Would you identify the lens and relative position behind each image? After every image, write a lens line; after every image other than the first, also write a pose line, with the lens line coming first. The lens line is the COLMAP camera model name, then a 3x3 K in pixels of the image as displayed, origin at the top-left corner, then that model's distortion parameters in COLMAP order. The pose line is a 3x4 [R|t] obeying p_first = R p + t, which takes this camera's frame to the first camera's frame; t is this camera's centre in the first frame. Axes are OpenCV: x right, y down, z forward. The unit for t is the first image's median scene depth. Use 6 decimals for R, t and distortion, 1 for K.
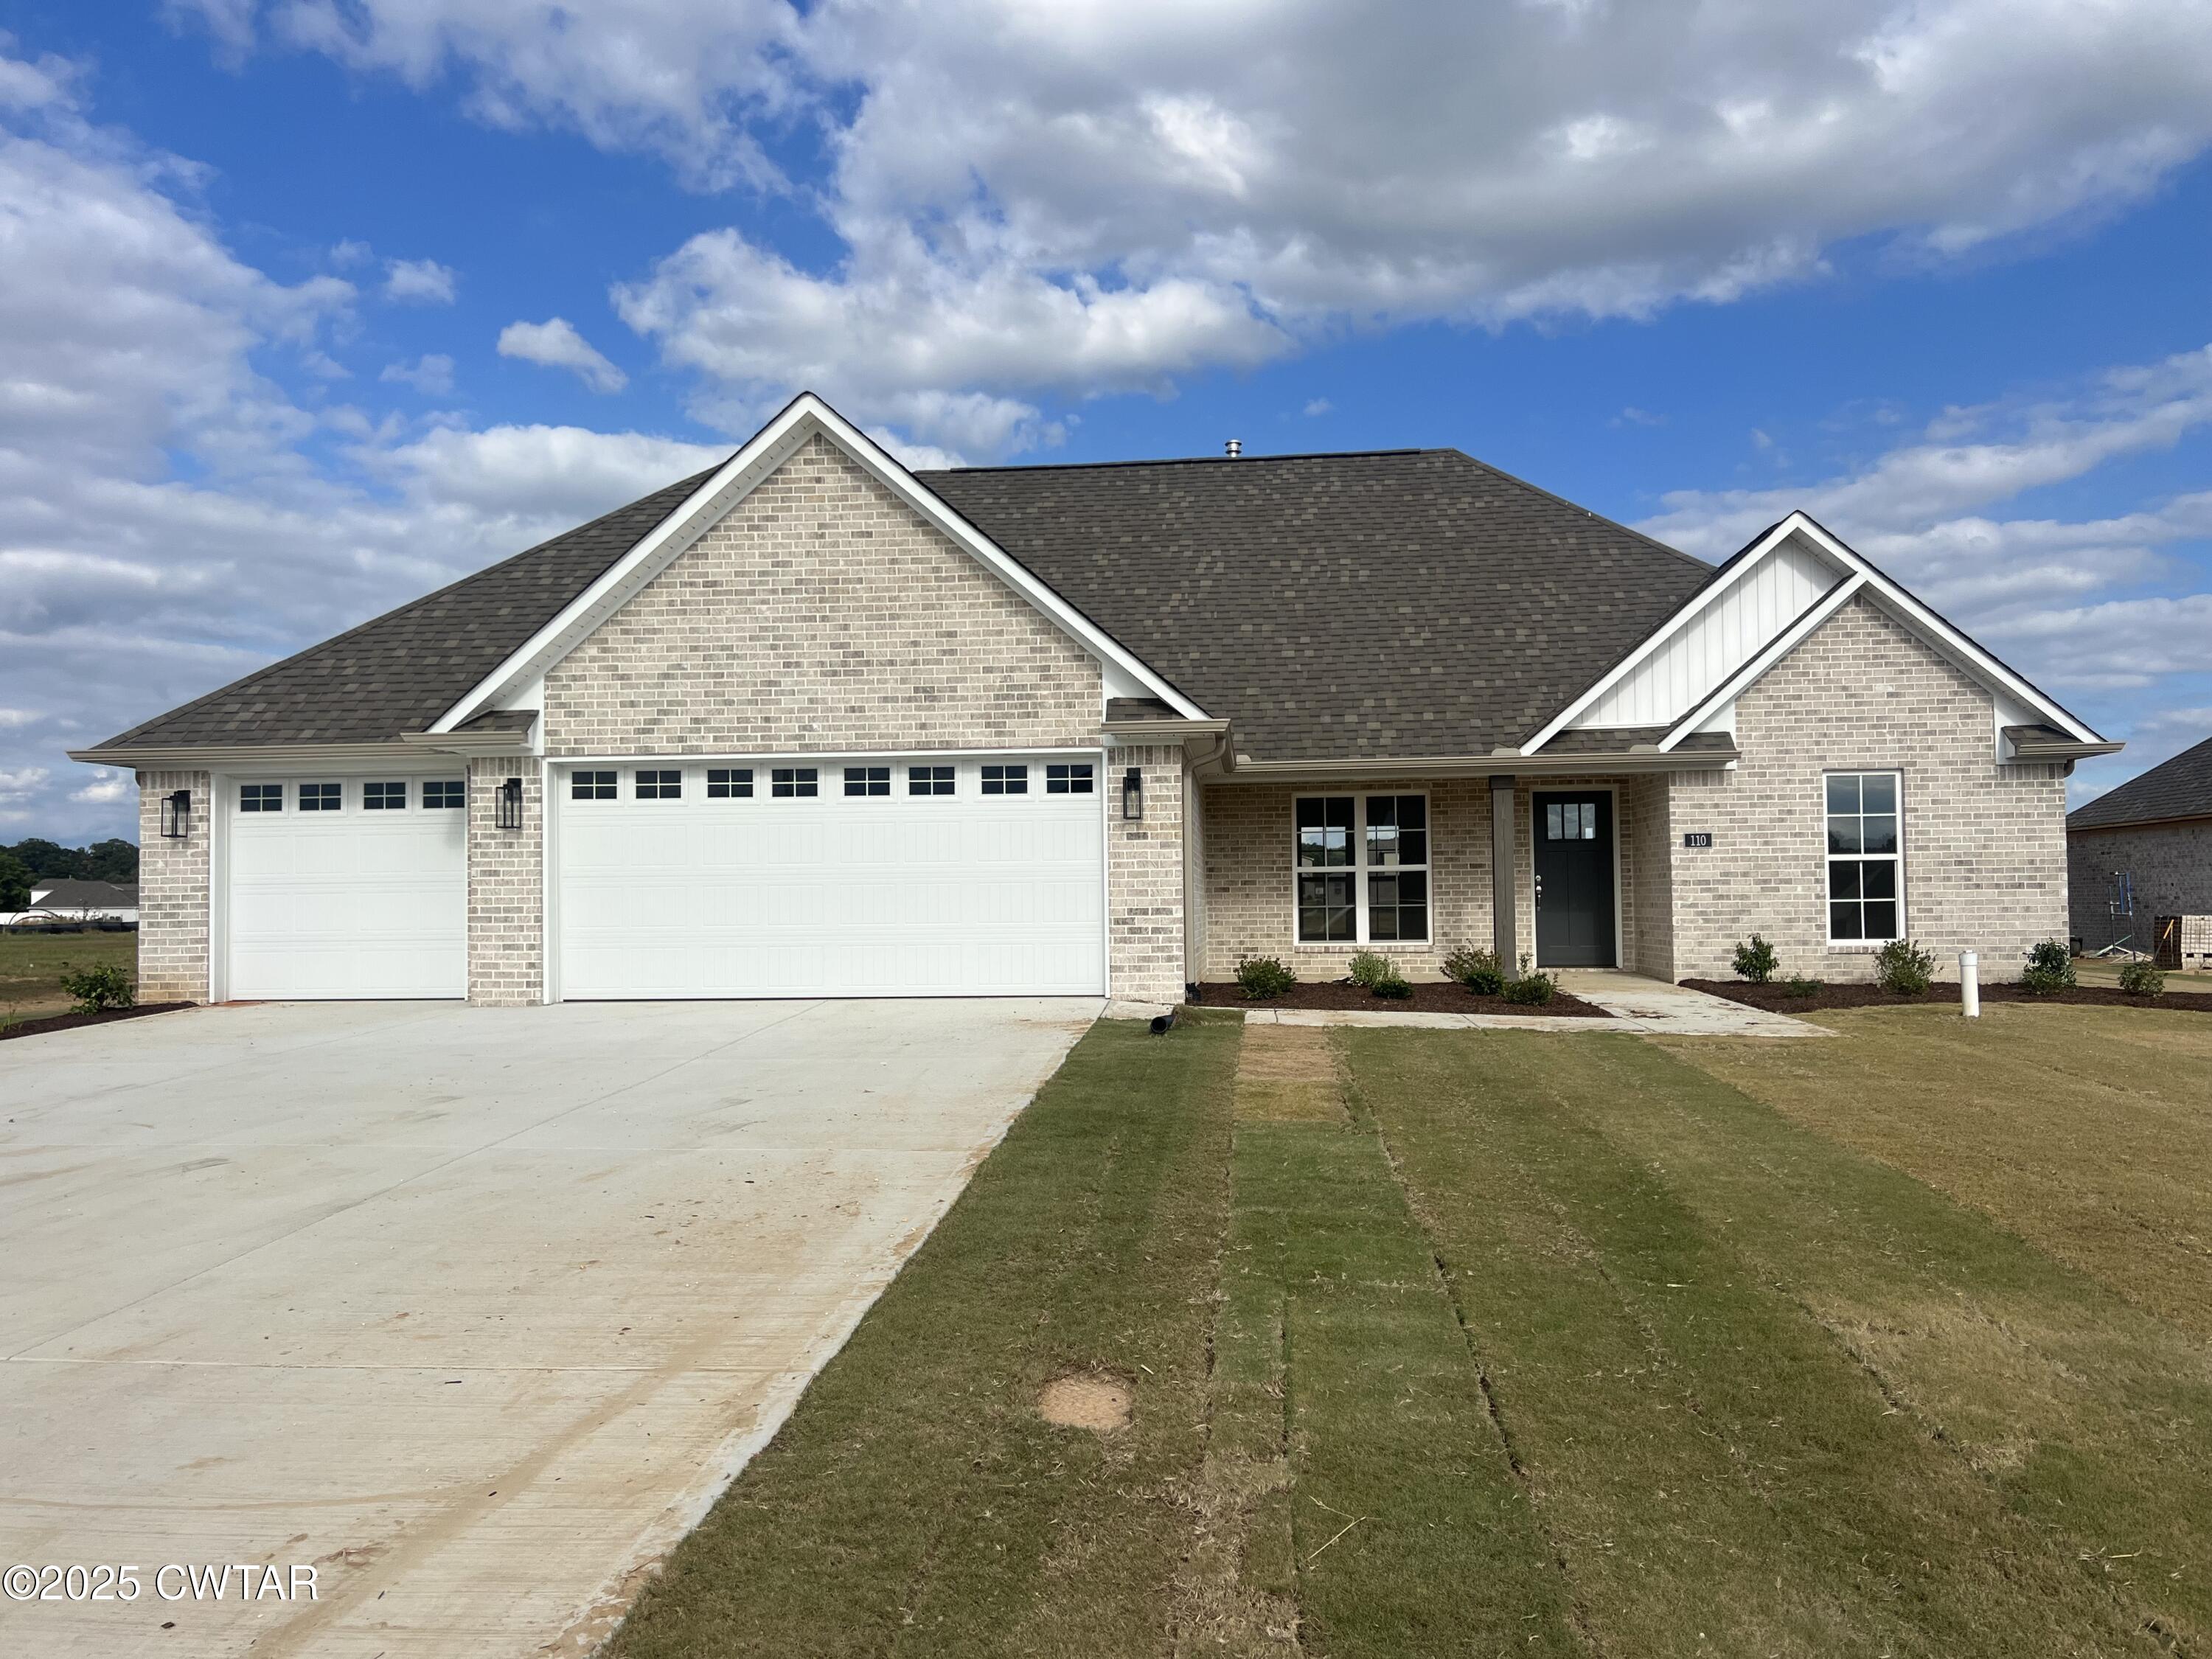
lens RADIAL K [[1547.9, 0, 1102.8], [0, 1547.9, 844.1], [0, 0, 1]] dist [0.107024, -0.116090]
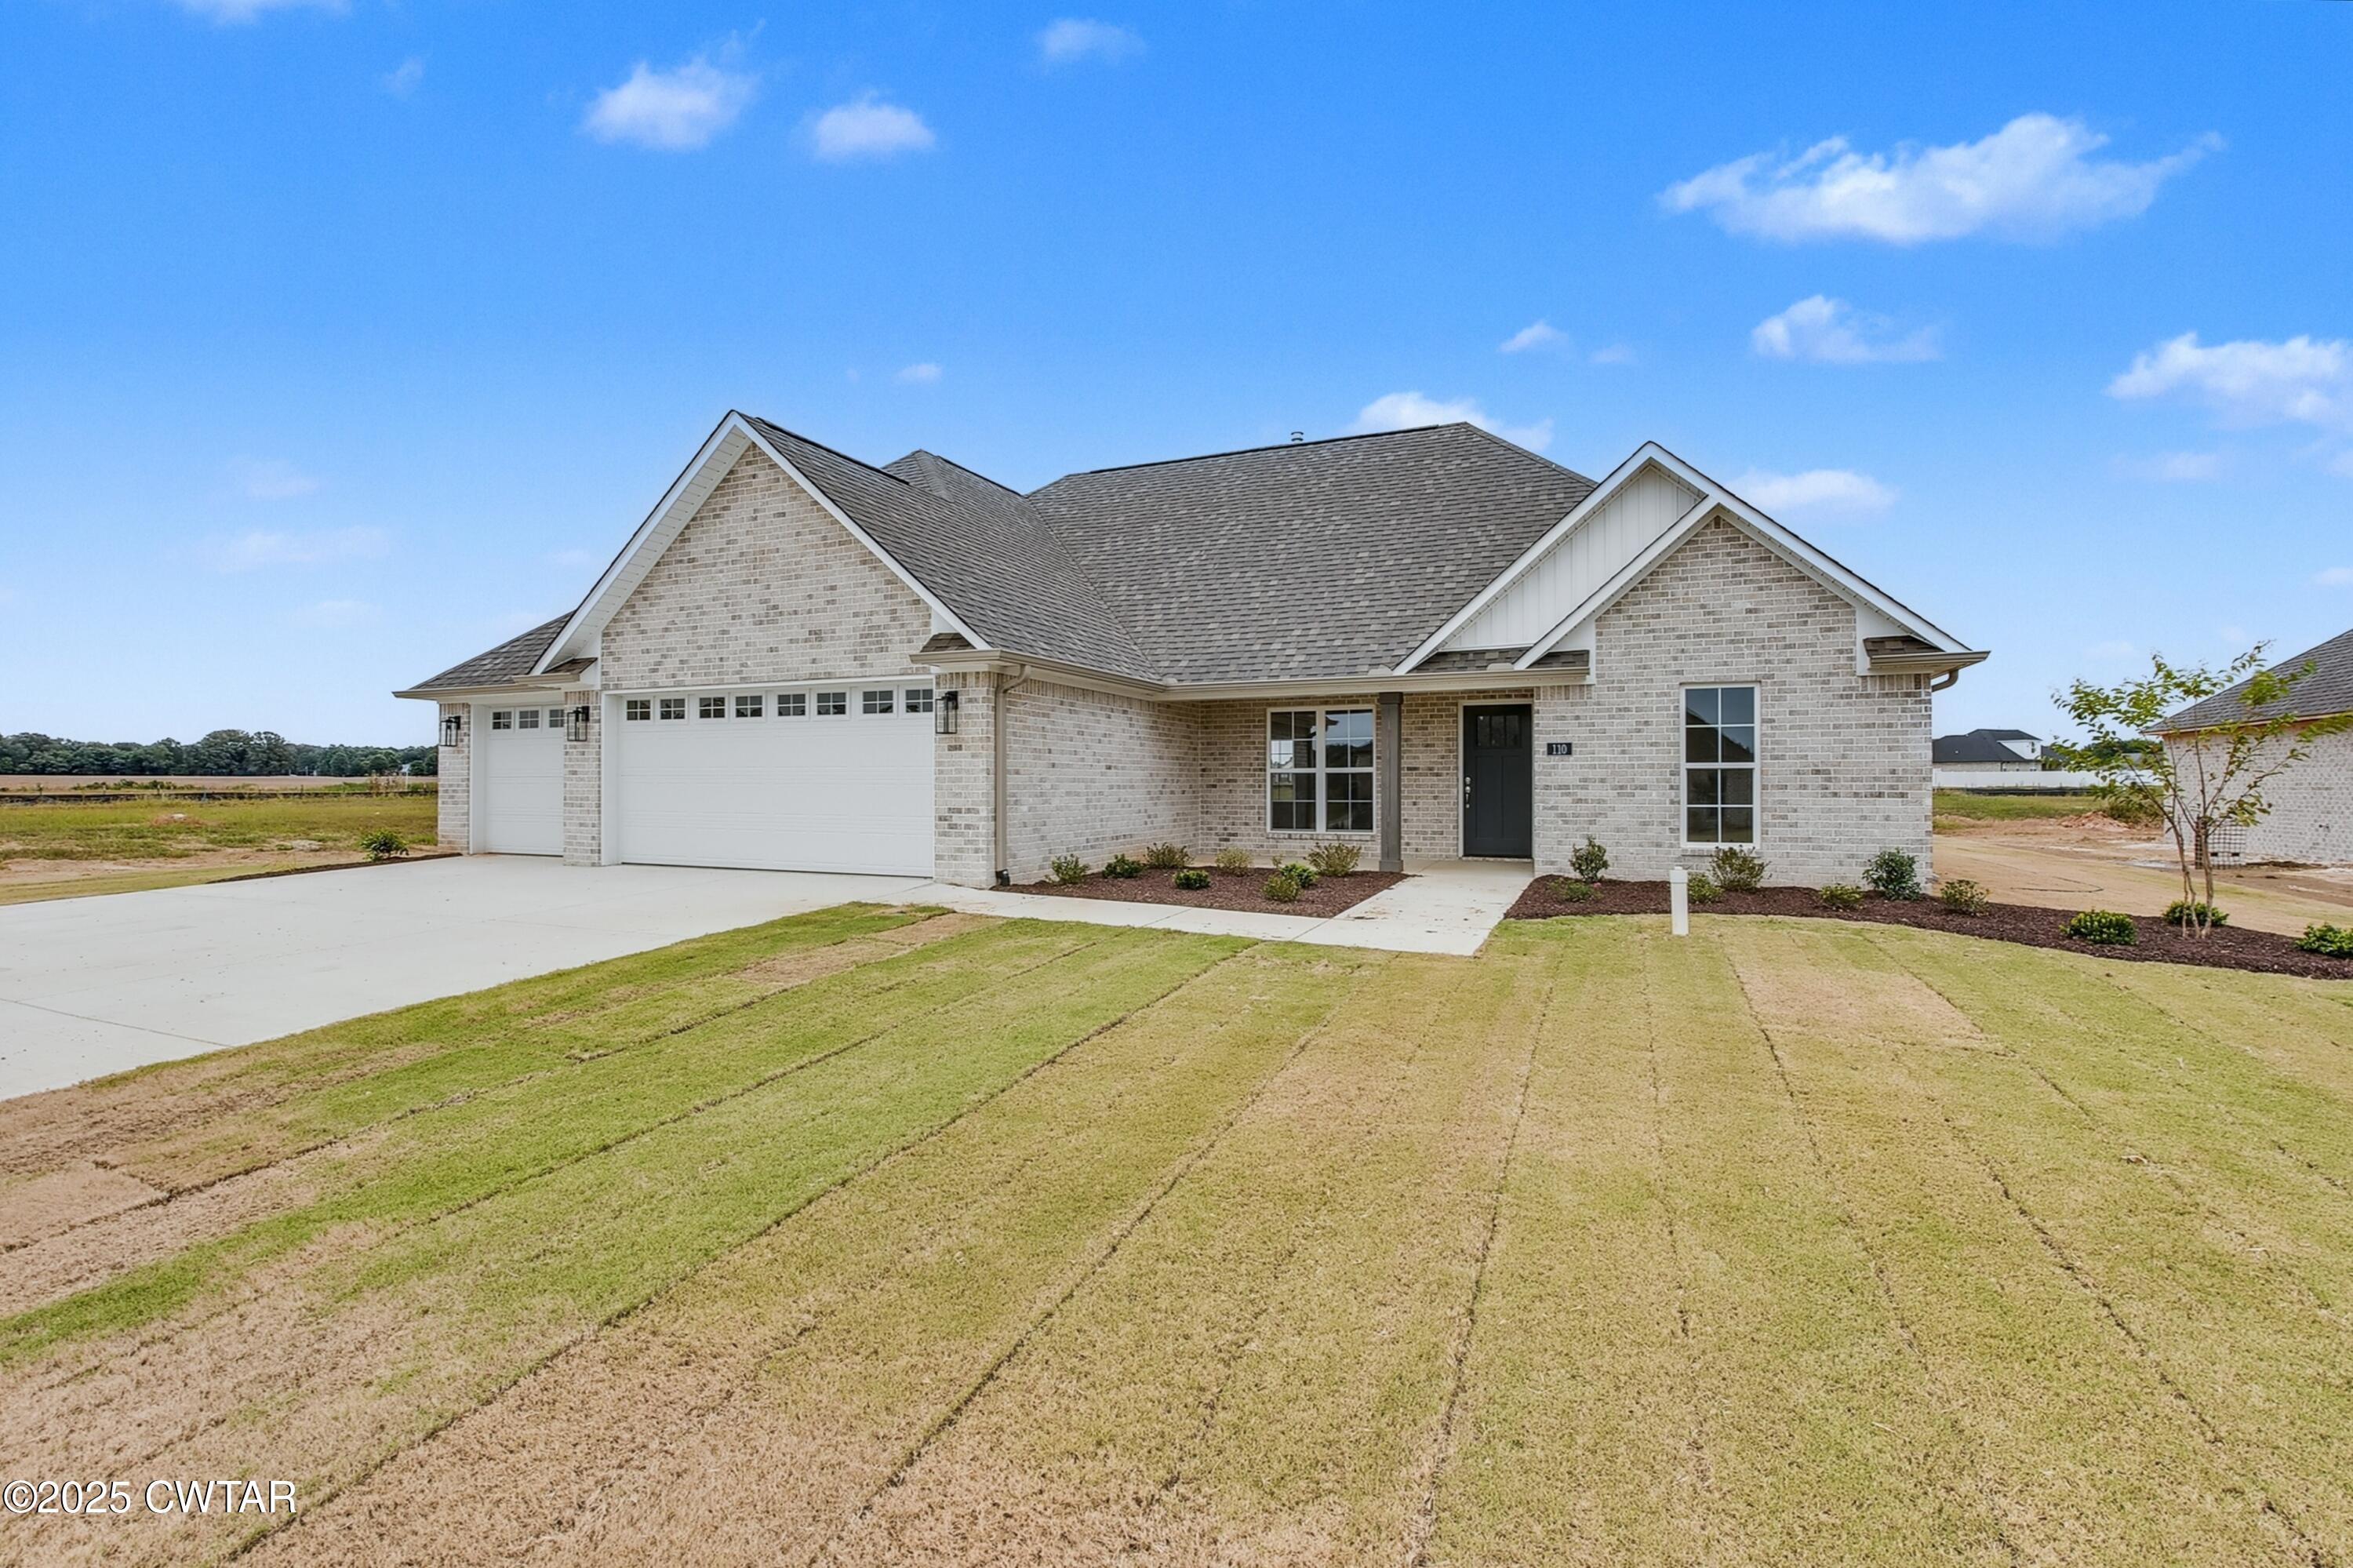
lens RADIAL K [[1043.6, 0, 1080.5], [0, 1043.6, 764.4], [0, 0, 1]] dist [-0.015395, 0.000053]
pose [[0.950647, 0.006196, -0.310214, 0.323635], [0.000589, 0.999763, 0.021772, -0.008778], [0.310275, -0.020880, 0.950417, 0.227969]]
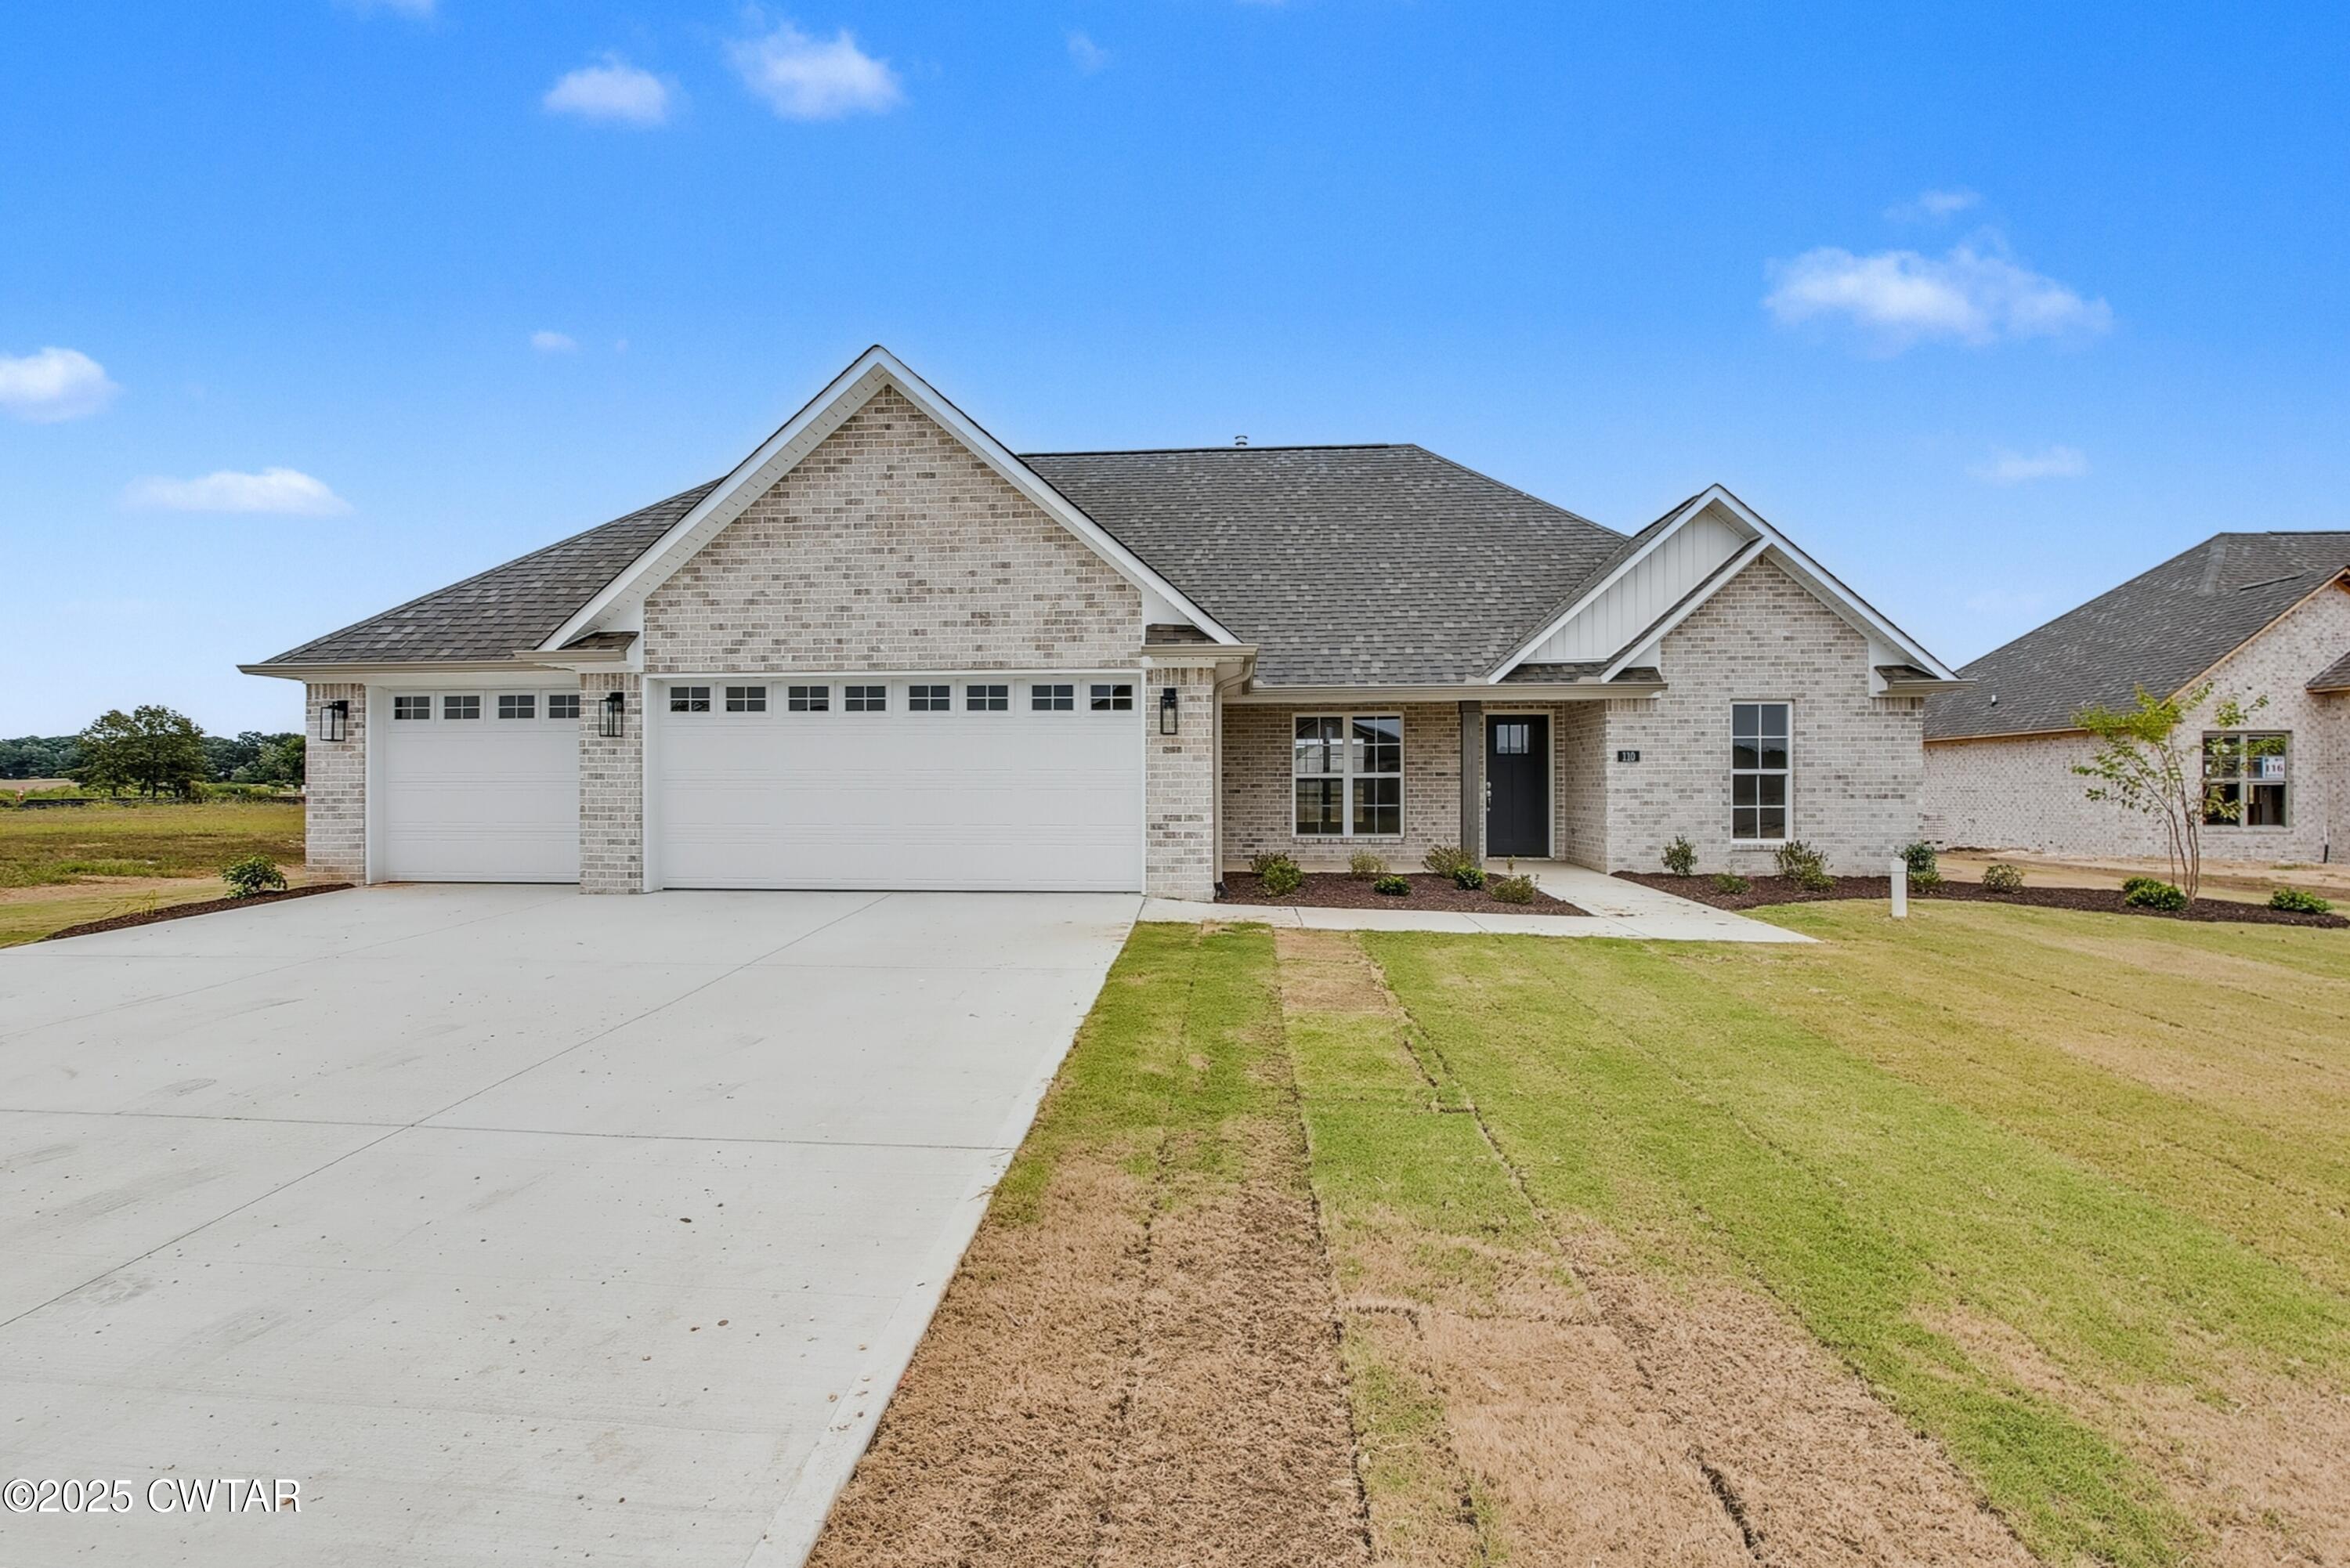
lens RADIAL K [[1080.2, 0, 1162.3], [0, 1080.2, 780.0], [0, 0, 1]] dist [-0.015250, 0.000724]
pose [[0.999537, 0.009497, 0.028905, -0.005970], [-0.010341, 0.999520, 0.029199, -0.005284], [-0.028614, -0.029484, 0.999156, 0.202165]]
